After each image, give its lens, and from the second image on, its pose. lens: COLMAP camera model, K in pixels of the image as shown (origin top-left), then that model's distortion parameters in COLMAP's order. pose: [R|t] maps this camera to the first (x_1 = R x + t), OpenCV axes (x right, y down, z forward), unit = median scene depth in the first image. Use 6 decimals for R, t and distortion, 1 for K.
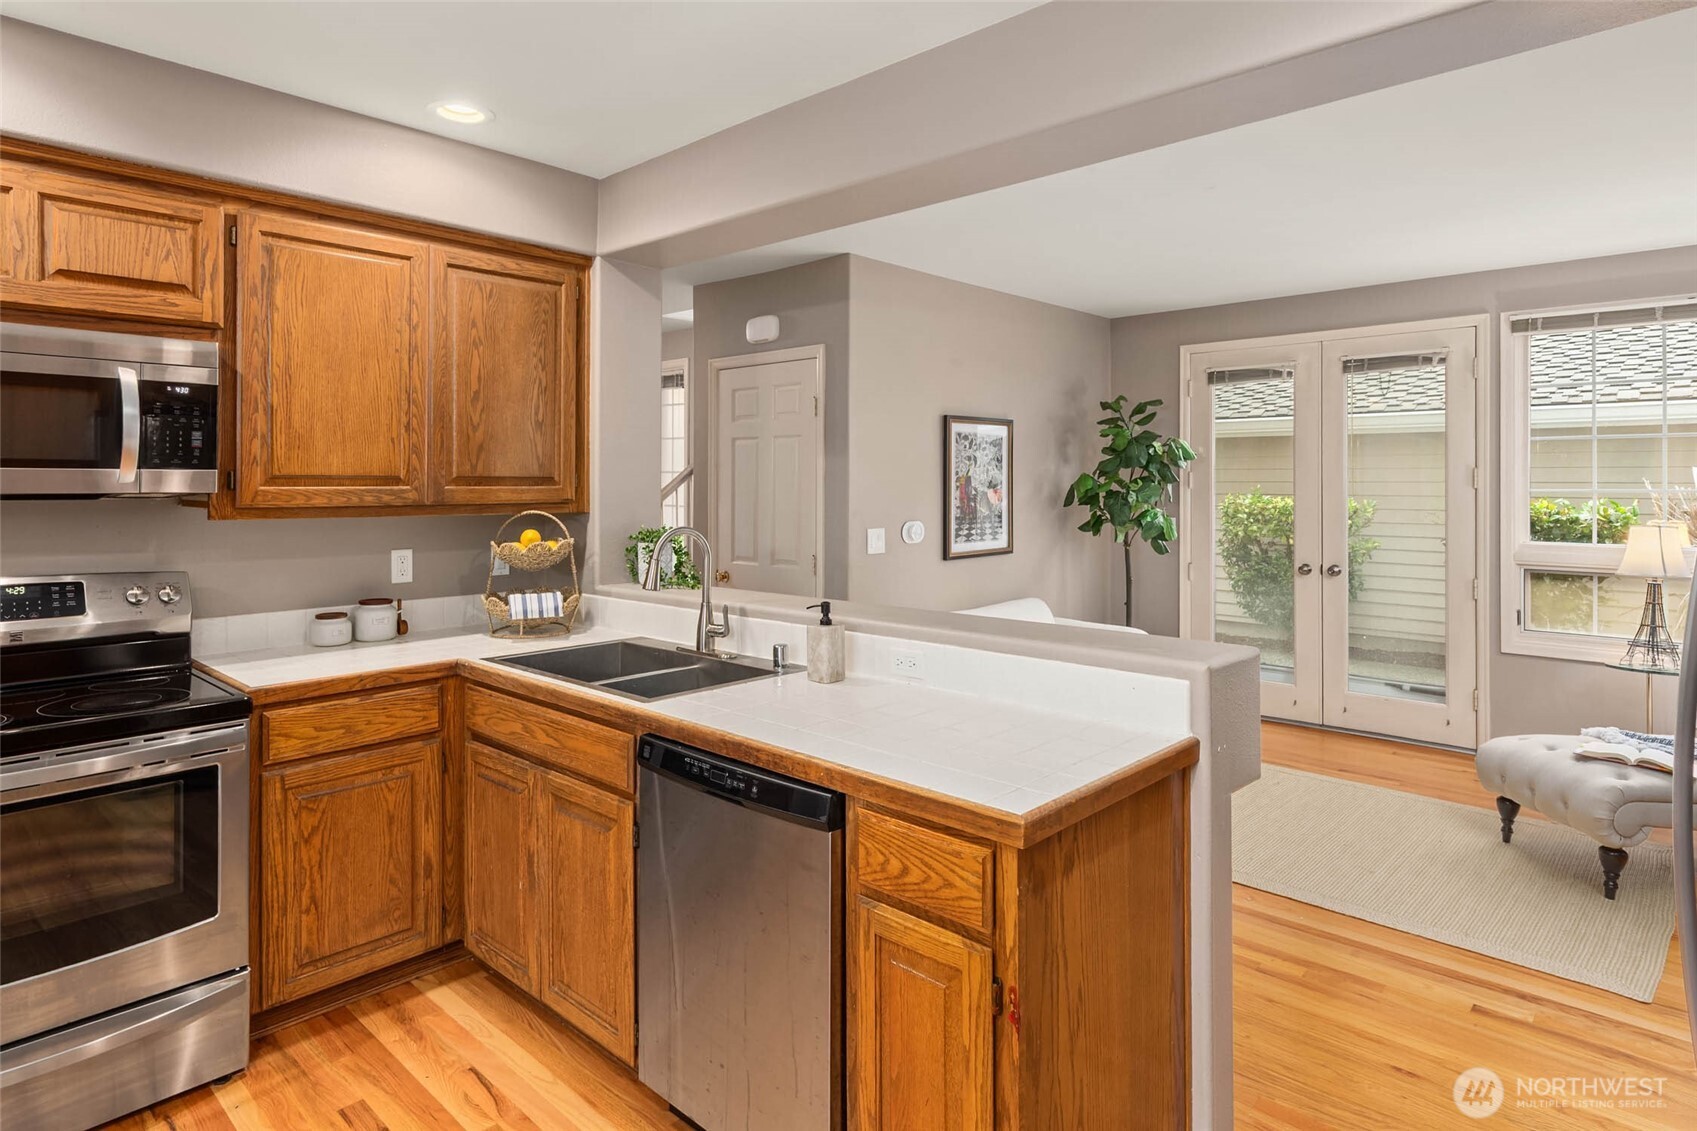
lens RADIAL K [[961.3, 0, 850.5], [0, 961.3, 481.5], [0, 0, 1]] dist [0.002164, 0.000802]
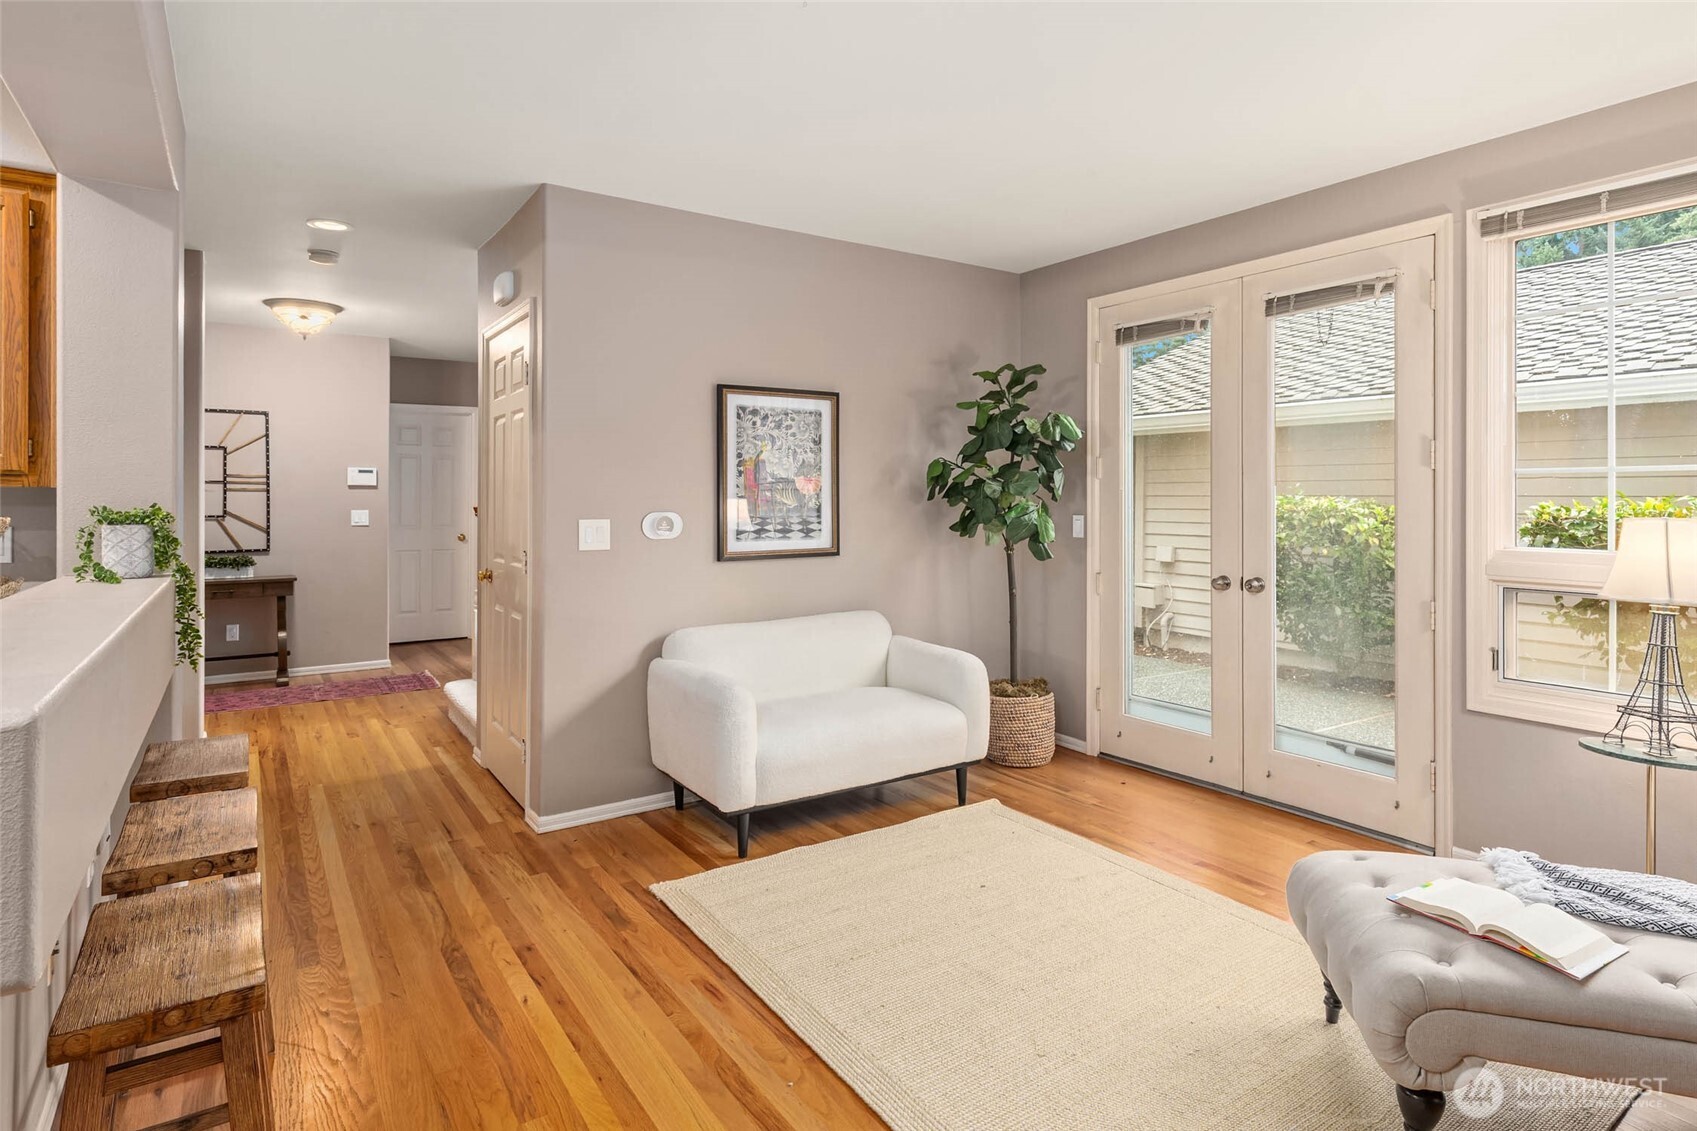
lens RADIAL K [[905.5, 0, 849.7], [0, 905.5, 499.7], [0, 0, 1]] dist [-0.002385, -0.000253]
pose [[0.975096, 0.001896, -0.221777, 0.359606], [-0.001160, 0.999993, 0.003447, 0.025289], [0.221782, -0.003104, 0.975091, 0.256634]]
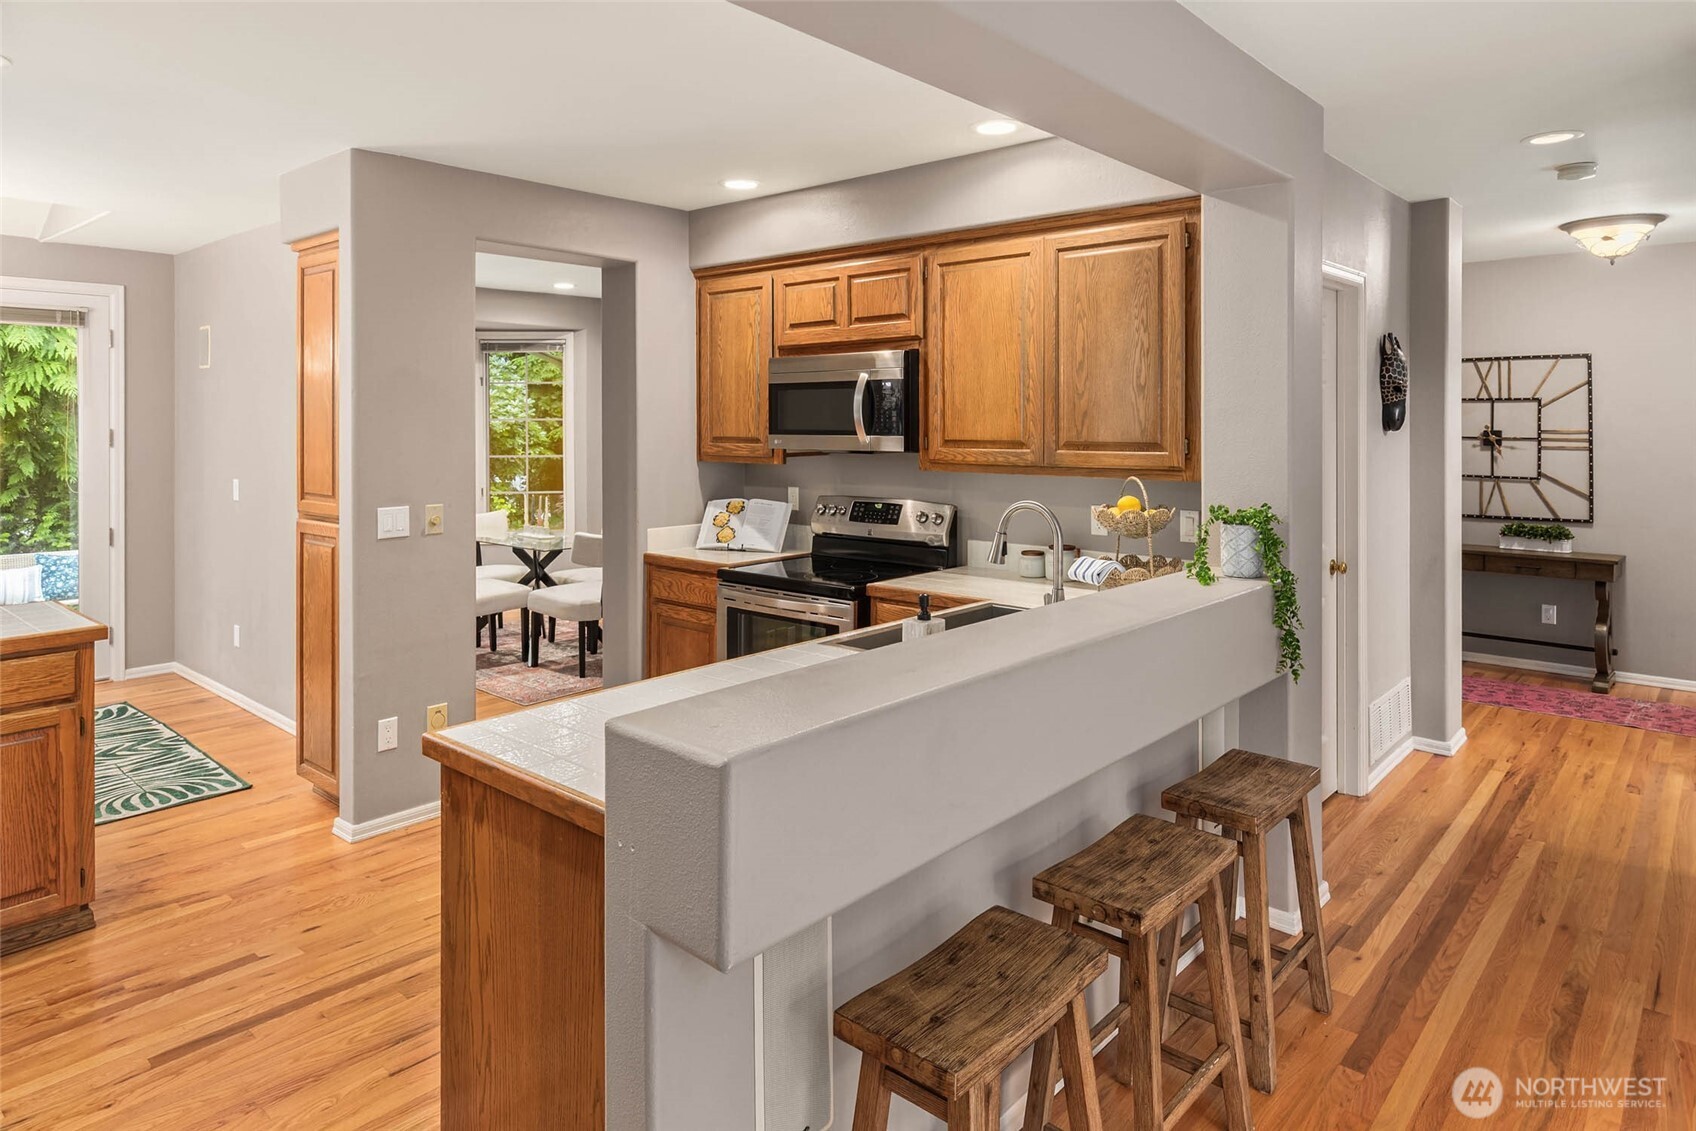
lens RADIAL K [[1000.8, 0, 846.9], [0, 1000.8, 420.3], [0, 0, 1]] dist [0.000054, -0.000800]
pose [[0.024811, -0.001871, -0.999690, 0.417190], [0.004773, 0.999987, -0.001753, -0.016414], [0.999681, -0.004728, 0.024820, 0.417791]]
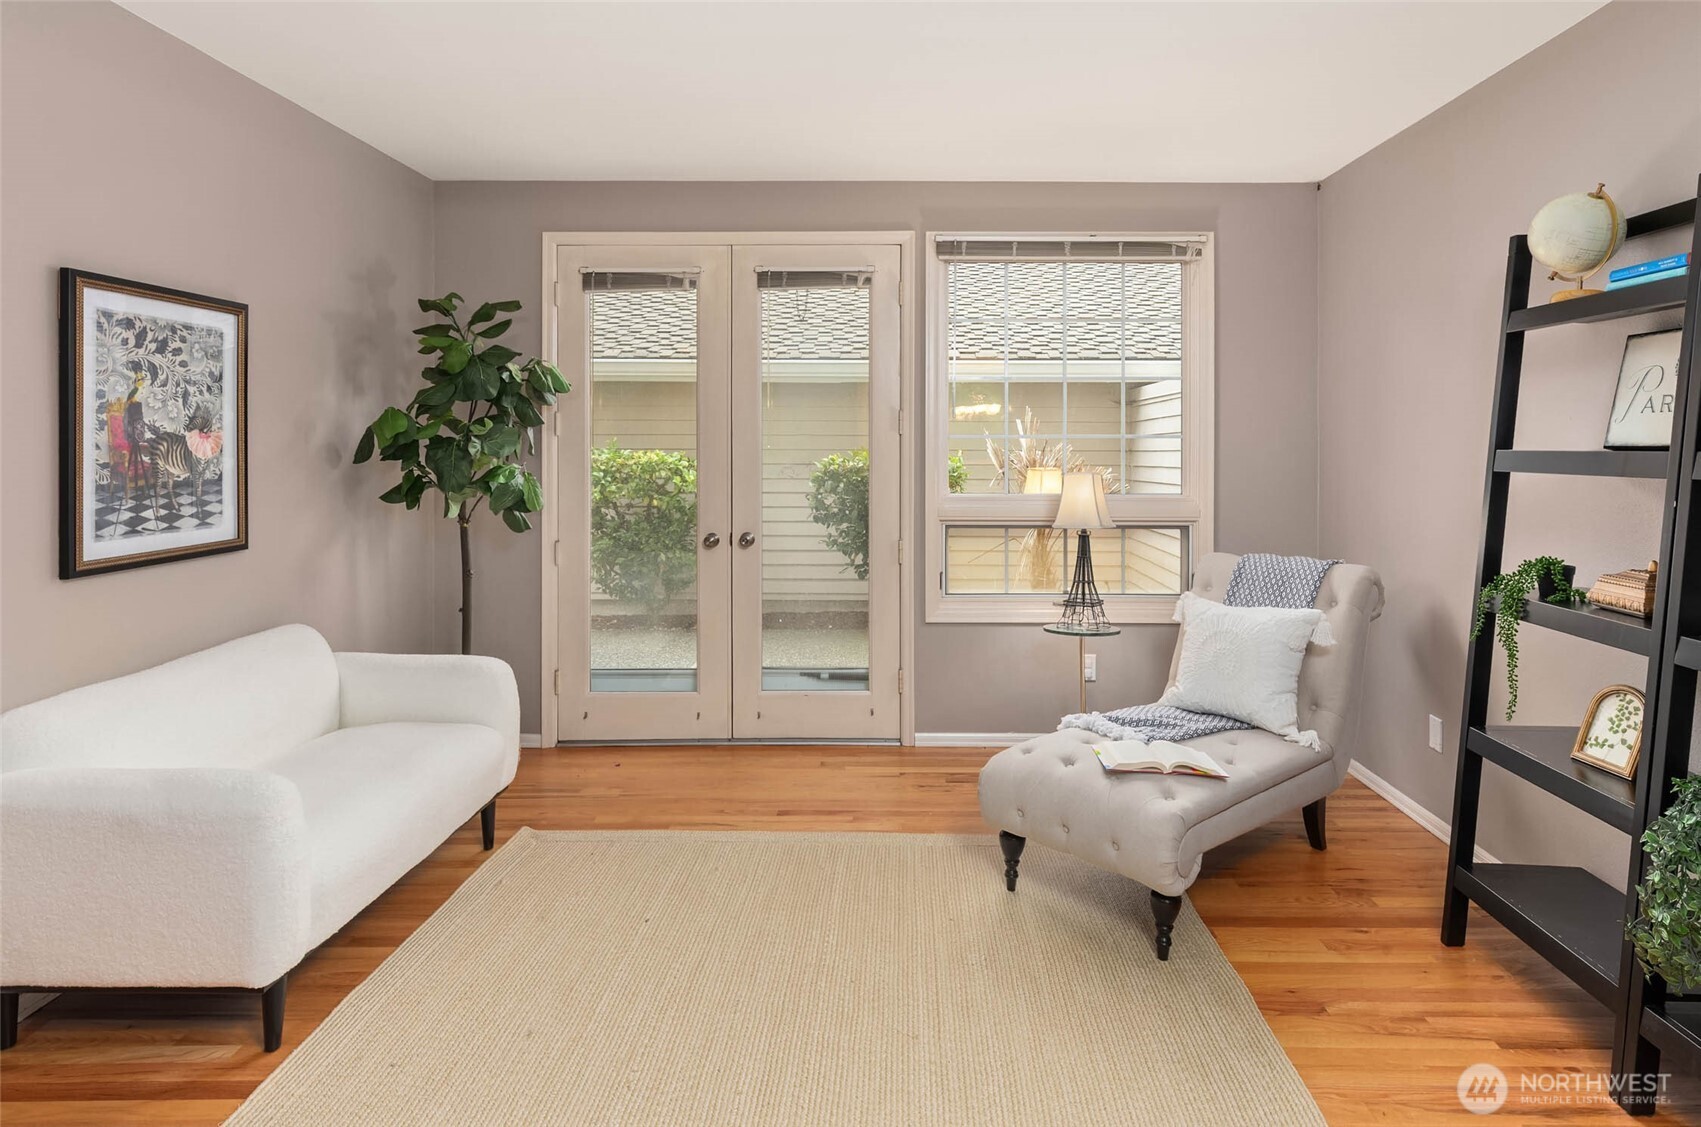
lens RADIAL K [[921.3, 0, 905.2], [0, 921.3, 447.3], [0, 0, 1]] dist [-0.002388, -0.000855]
pose [[0.728537, -0.001229, 0.685006, 0.085471], [-0.001301, 0.999994, 0.003177, 0.015223], [-0.685006, -0.003205, 0.728531, 0.373625]]
